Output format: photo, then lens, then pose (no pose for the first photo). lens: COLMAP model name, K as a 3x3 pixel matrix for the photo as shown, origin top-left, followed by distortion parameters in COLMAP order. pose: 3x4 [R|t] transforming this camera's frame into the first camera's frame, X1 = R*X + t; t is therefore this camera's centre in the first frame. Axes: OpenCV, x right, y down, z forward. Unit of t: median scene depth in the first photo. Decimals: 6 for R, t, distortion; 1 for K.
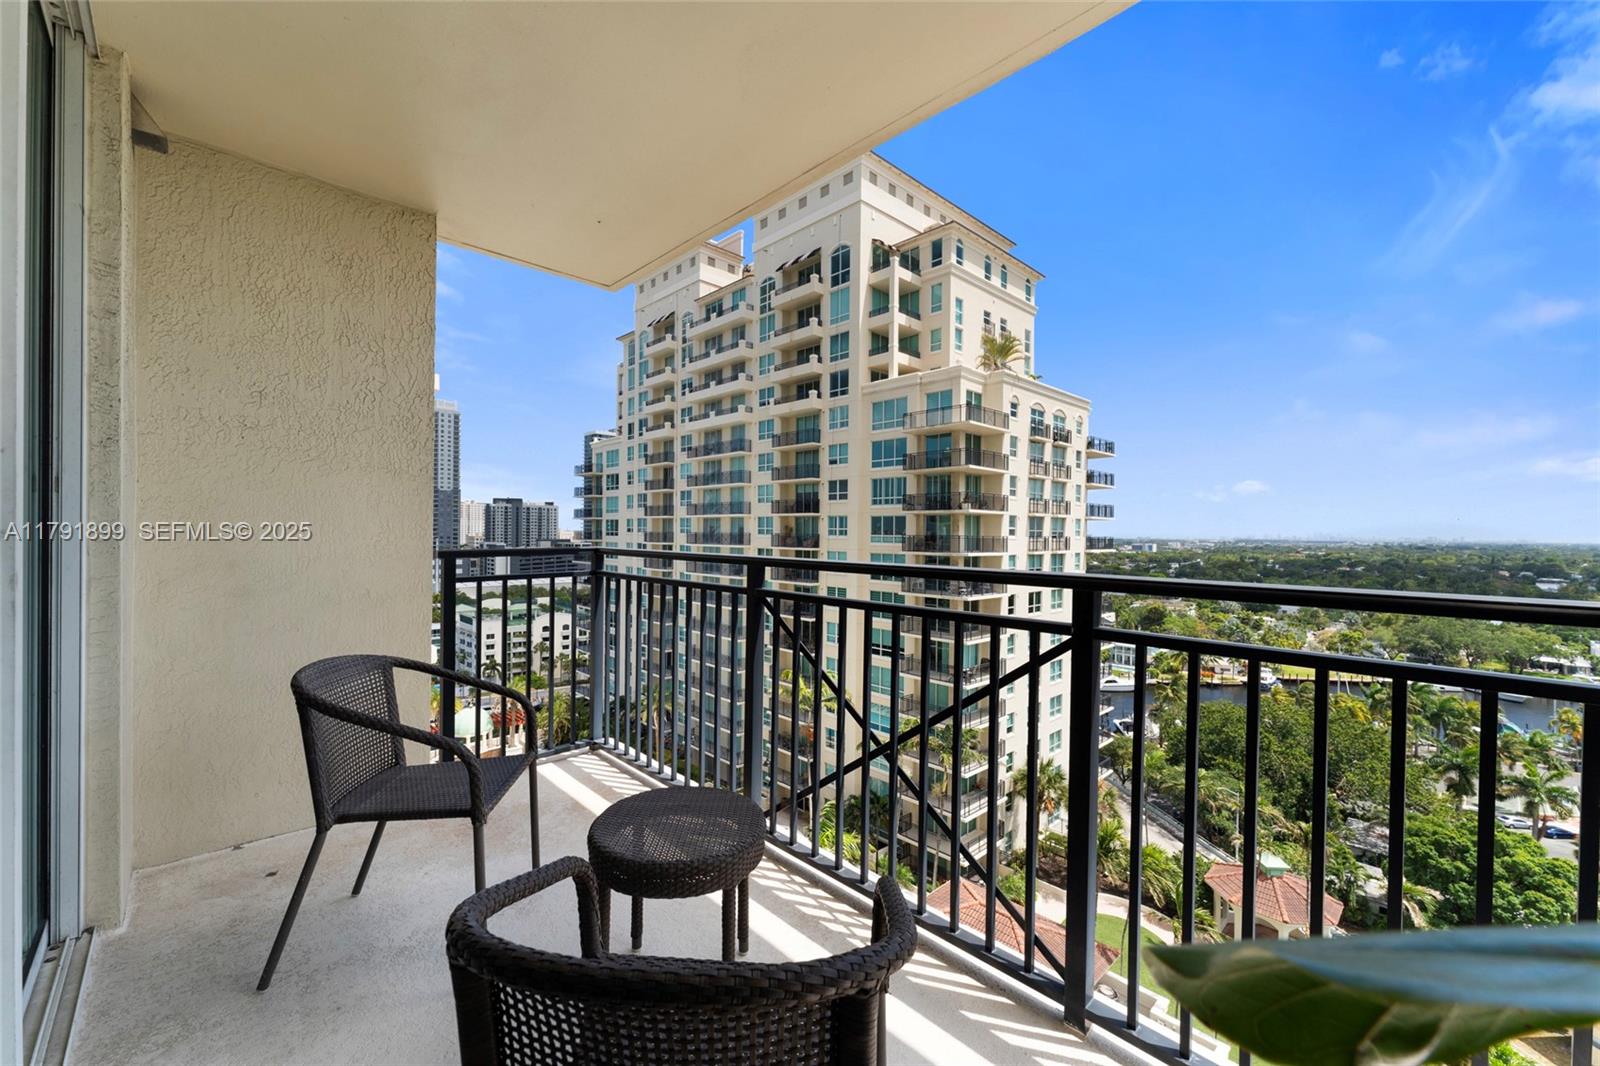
lens RADIAL K [[635.8, 0, 797.4], [0, 635.8, 533.4], [0, 0, 1]] dist [0.000291, 0.000541]
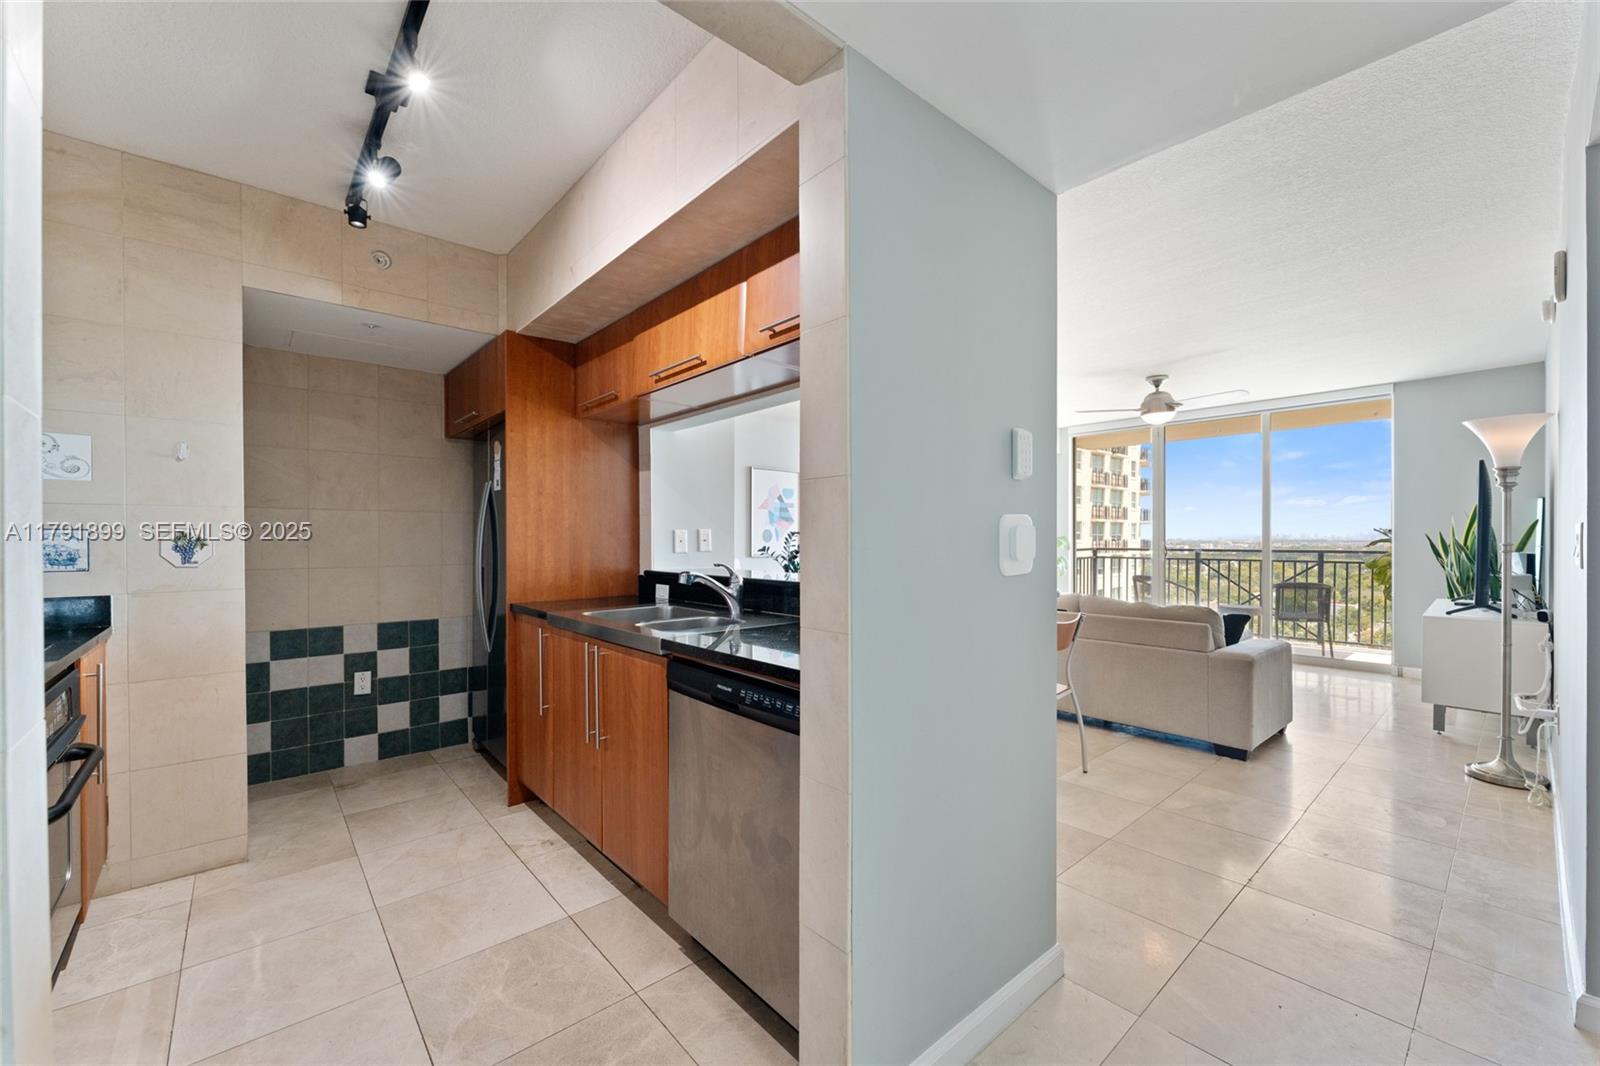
lens RADIAL K [[639.3, 0, 795.7], [0, 639.3, 542.0], [0, 0, 1]] dist [0.000630, 0.000411]
pose [[0.999247, -0.015235, -0.035691, -0.101879], [0.015319, 0.999880, 0.002093, -0.001920], [0.035655, -0.002639, 0.999361, -0.120931]]
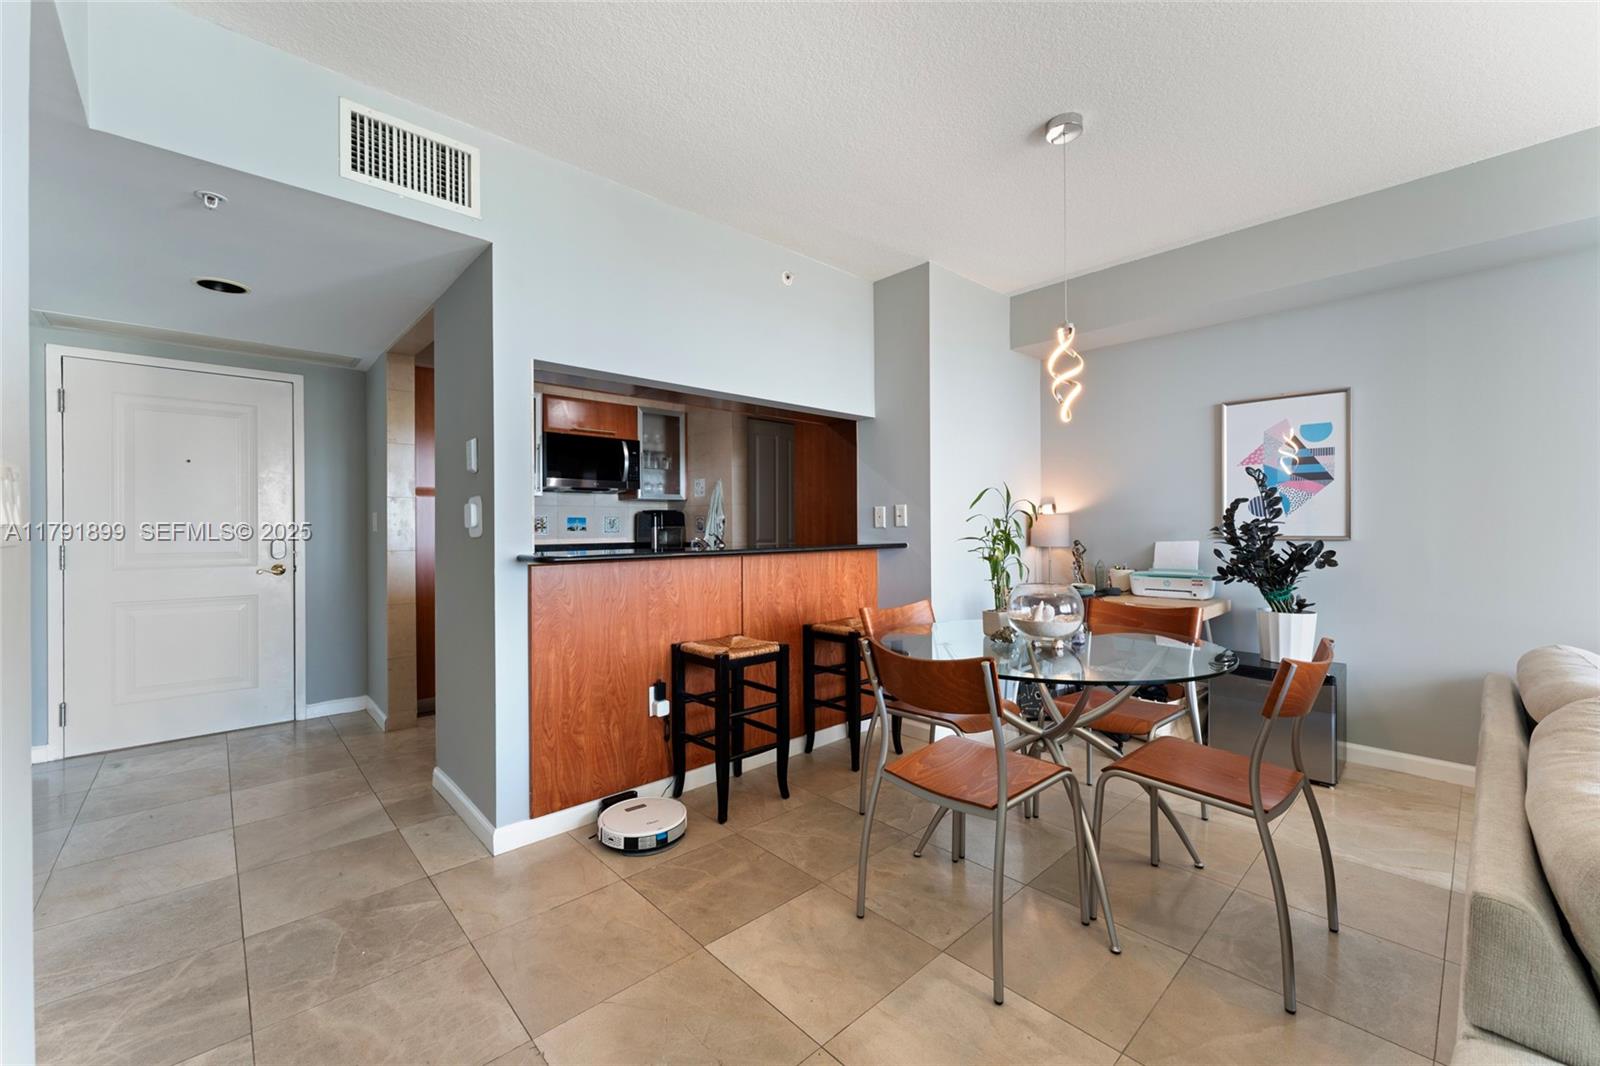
lens RADIAL K [[641.1, 0, 798.0], [0, 641.1, 524.9], [0, 0, 1]] dist [-0.000118, 0.000738]
pose [[-0.011235, -0.019061, -0.999755, -0.044604], [0.003820, 0.999810, -0.019105, 0.000180], [0.999930, -0.004034, -0.011160, -0.063920]]
